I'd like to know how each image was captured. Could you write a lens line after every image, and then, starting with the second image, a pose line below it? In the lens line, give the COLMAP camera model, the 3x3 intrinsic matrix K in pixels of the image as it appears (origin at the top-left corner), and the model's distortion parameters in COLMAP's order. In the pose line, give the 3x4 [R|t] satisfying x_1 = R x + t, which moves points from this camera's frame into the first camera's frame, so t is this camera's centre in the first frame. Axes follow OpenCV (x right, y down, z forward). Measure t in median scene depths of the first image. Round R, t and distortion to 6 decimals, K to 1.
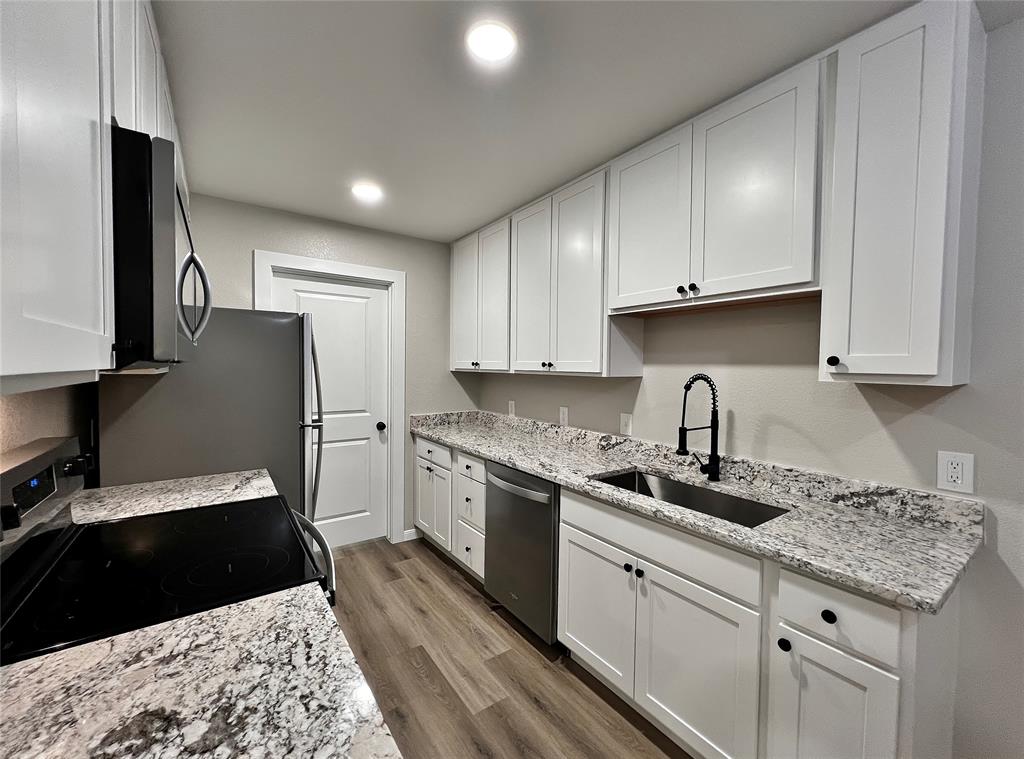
lens RADIAL K [[416.3, 0, 512.0], [0, 416.3, 379.5], [0, 0, 1]] dist [-0.000294, -0.000024]
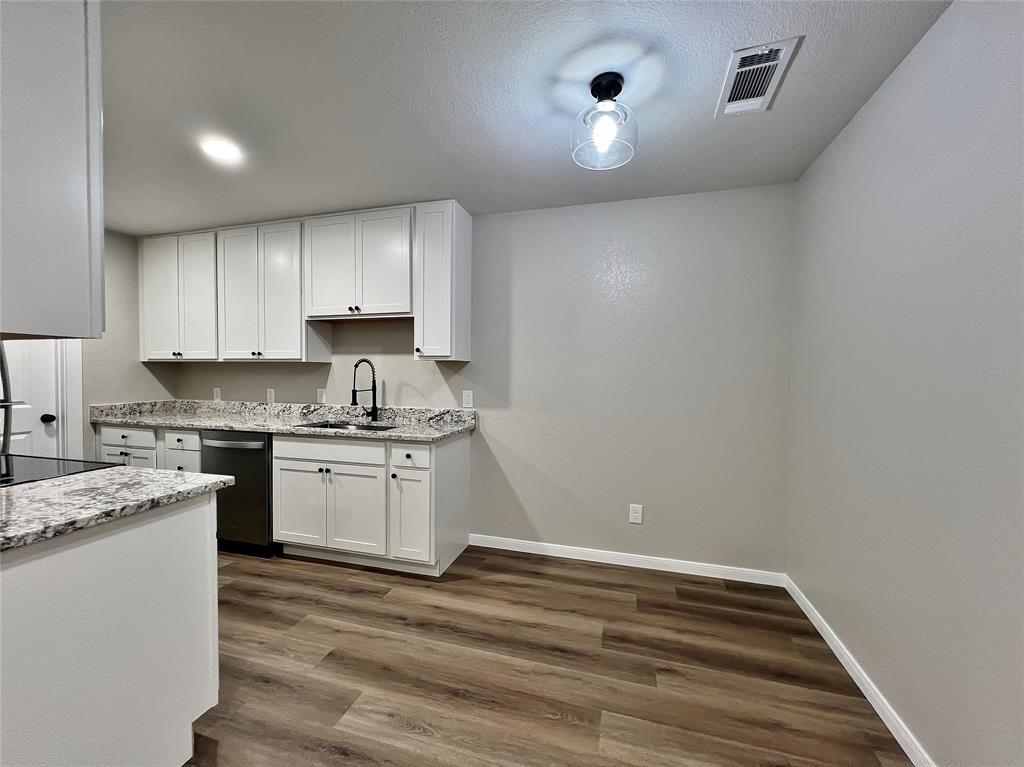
lens RADIAL K [[411.7, 0, 512.0], [0, 411.7, 383.5], [0, 0, 1]] dist [-0.002010, 0.000196]
pose [[0.779956, -0.022511, 0.625429, -0.128575], [0.022007, 0.999721, 0.008539, 0.082834], [-0.625447, 0.007104, 0.780234, -0.664178]]
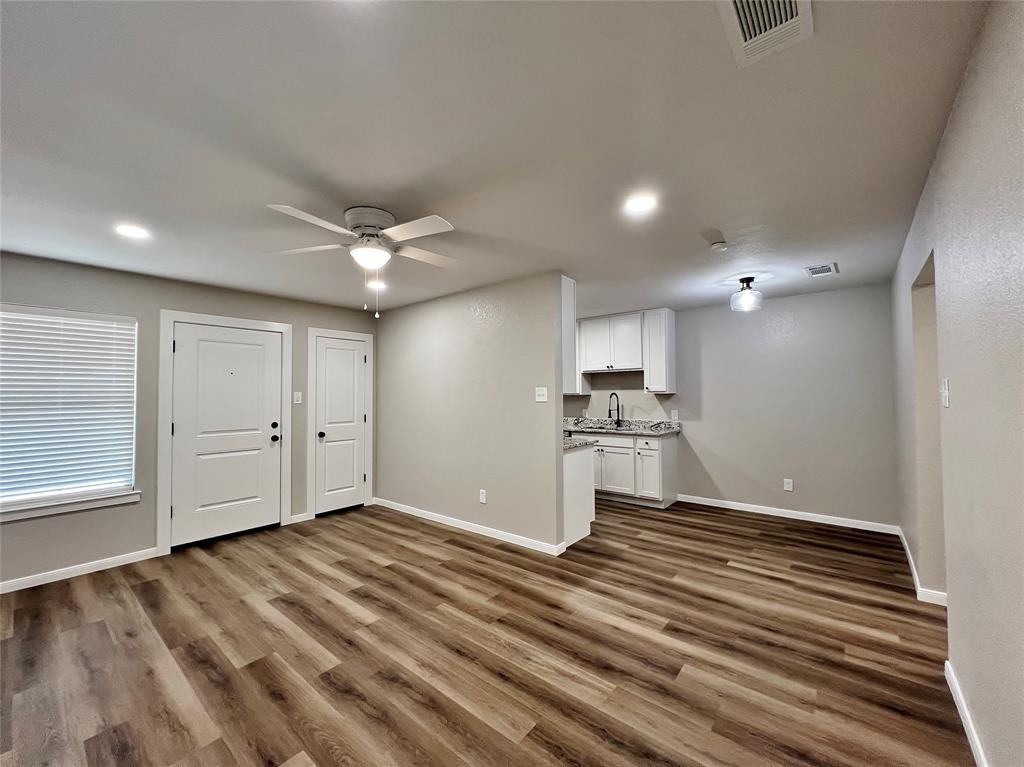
lens RADIAL K [[411.7, 0, 512.0], [0, 411.7, 383.5], [0, 0, 1]] dist [-0.002010, 0.000196]
pose [[0.963741, -0.011864, 0.266577, -1.060383], [0.027896, 0.998017, -0.056432, 0.066780], [-0.265379, 0.061822, 0.962160, -1.705165]]
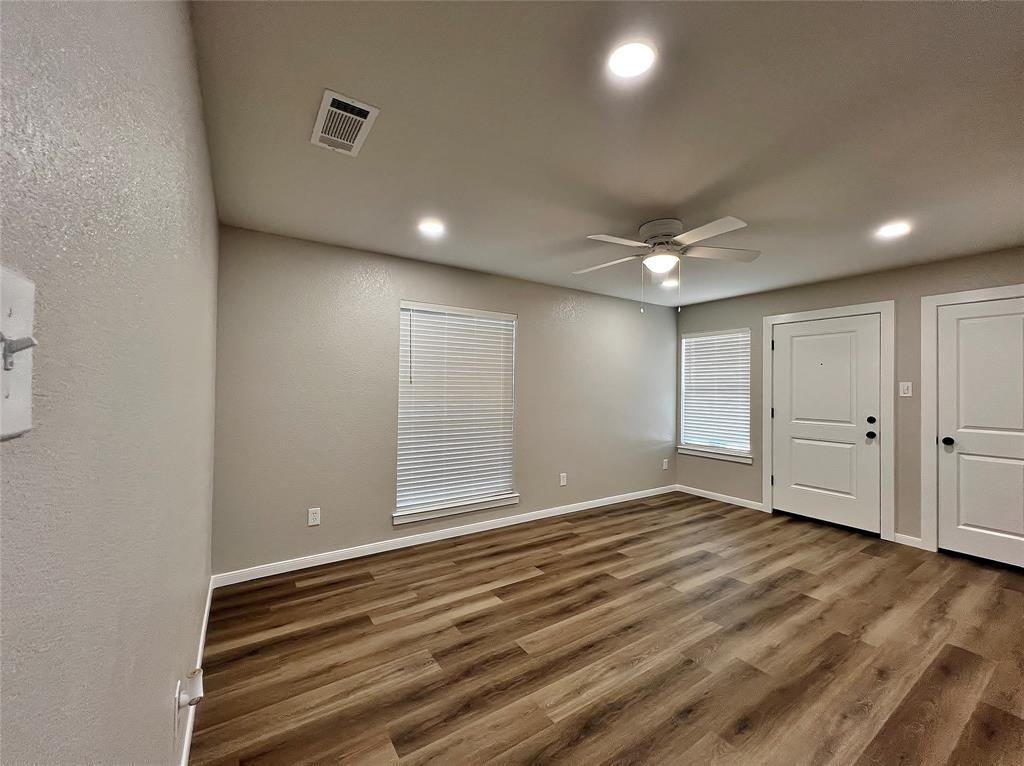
lens RADIAL K [[412.3, 0, 512.0], [0, 412.3, 383.0], [0, 0, 1]] dist [0.003563, 0.000319]
pose [[-0.027422, -0.020350, -0.999417, 0.328927], [-0.044794, 0.998813, -0.019108, 0.068419], [0.998620, 0.044244, -0.028301, -0.851997]]
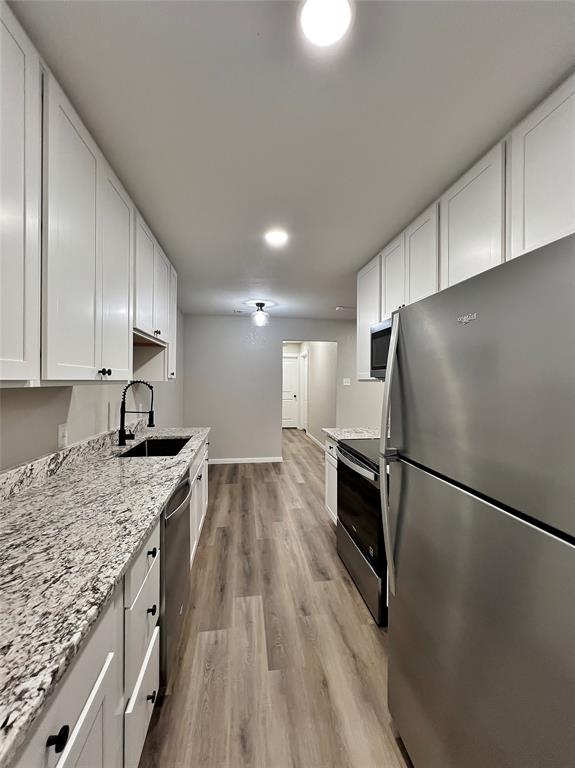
lens RADIAL K [[308.8, 0, 287.5], [0, 308.8, 384.0], [0, 0, 1]] dist [-0.002010, 0.000196]
pose [[-0.891207, -0.020302, 0.453142, -0.611916], [0.001019, 0.998906, 0.046757, -0.050870], [-0.453595, 0.042132, -0.890211, 1.722773]]
